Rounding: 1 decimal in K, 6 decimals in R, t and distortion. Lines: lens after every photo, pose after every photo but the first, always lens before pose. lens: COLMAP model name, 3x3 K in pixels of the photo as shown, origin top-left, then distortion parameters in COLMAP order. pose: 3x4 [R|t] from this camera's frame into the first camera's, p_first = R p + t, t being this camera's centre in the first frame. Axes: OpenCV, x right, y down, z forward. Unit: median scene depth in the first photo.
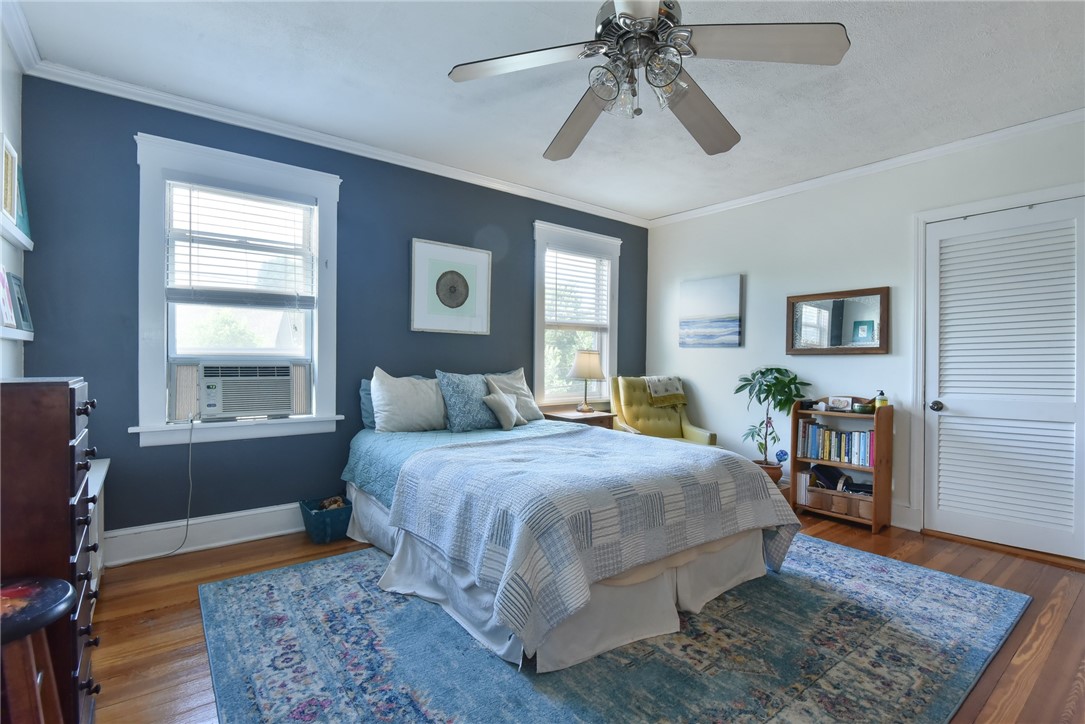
lens RADIAL K [[508.3, 0, 536.1], [0, 508.3, 357.3], [0, 0, 1]] dist [-0.001071, -0.008896]
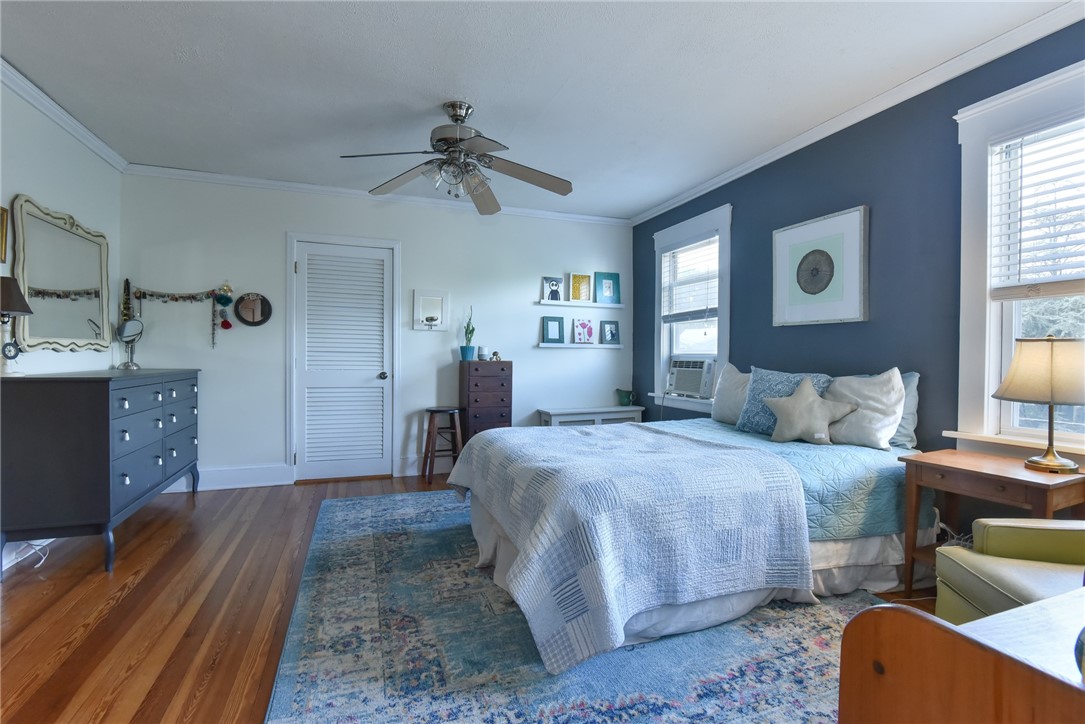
lens RADIAL K [[494.2, 0, 536.9], [0, 494.2, 362.1], [0, 0, 1]] dist [-0.001253, -0.000392]
pose [[-0.303609, 0.001389, -0.952796, 0.855785], [-0.005138, 0.999982, 0.003095, 0.016758], [0.952783, 0.005835, -0.303596, 0.923236]]
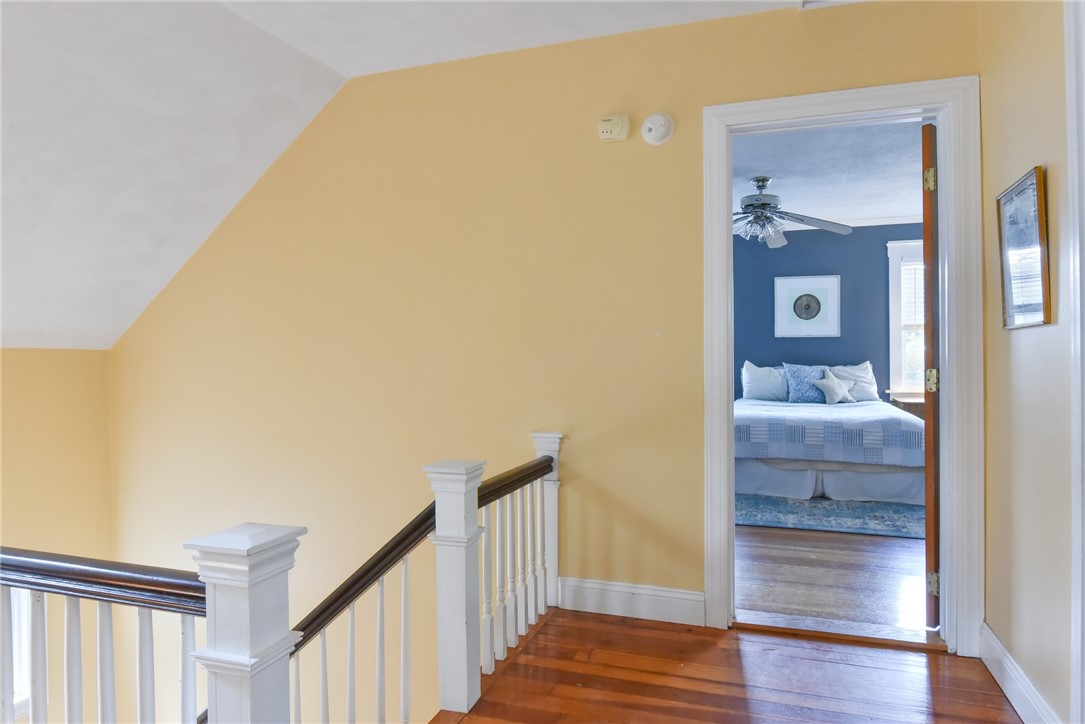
lens RADIAL K [[621.8, 0, 543.6], [0, 621.8, 351.8], [0, 0, 1]] dist [-0.001085, -0.000261]
pose [[0.535029, -0.014966, -0.844701, 1.051787], [0.015065, 0.999853, -0.008172, -0.003577], [0.844700, -0.008353, 0.535175, -0.656143]]
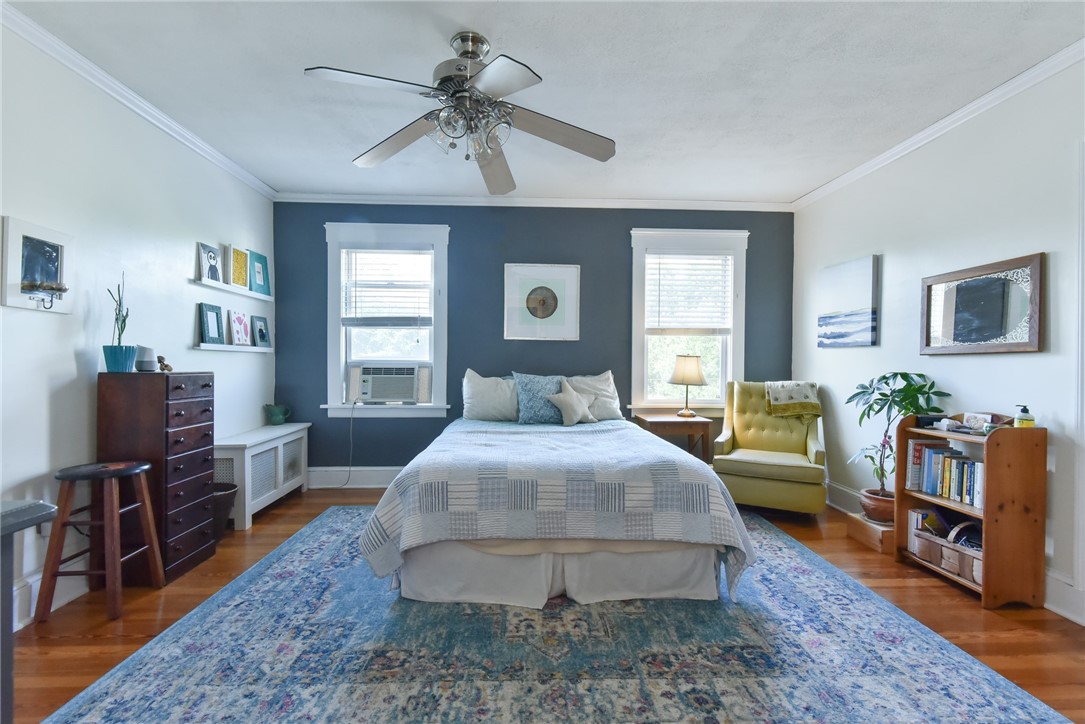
lens RADIAL K [[498.5, 0, 535.1], [0, 498.5, 360.5], [0, 0, 1]] dist [0.003212, -0.000090]
pose [[0.815722, -0.006388, -0.578409, 0.547336], [0.003245, 0.999974, -0.006468, 0.006793], [0.578435, 0.003399, 0.815721, 0.069901]]
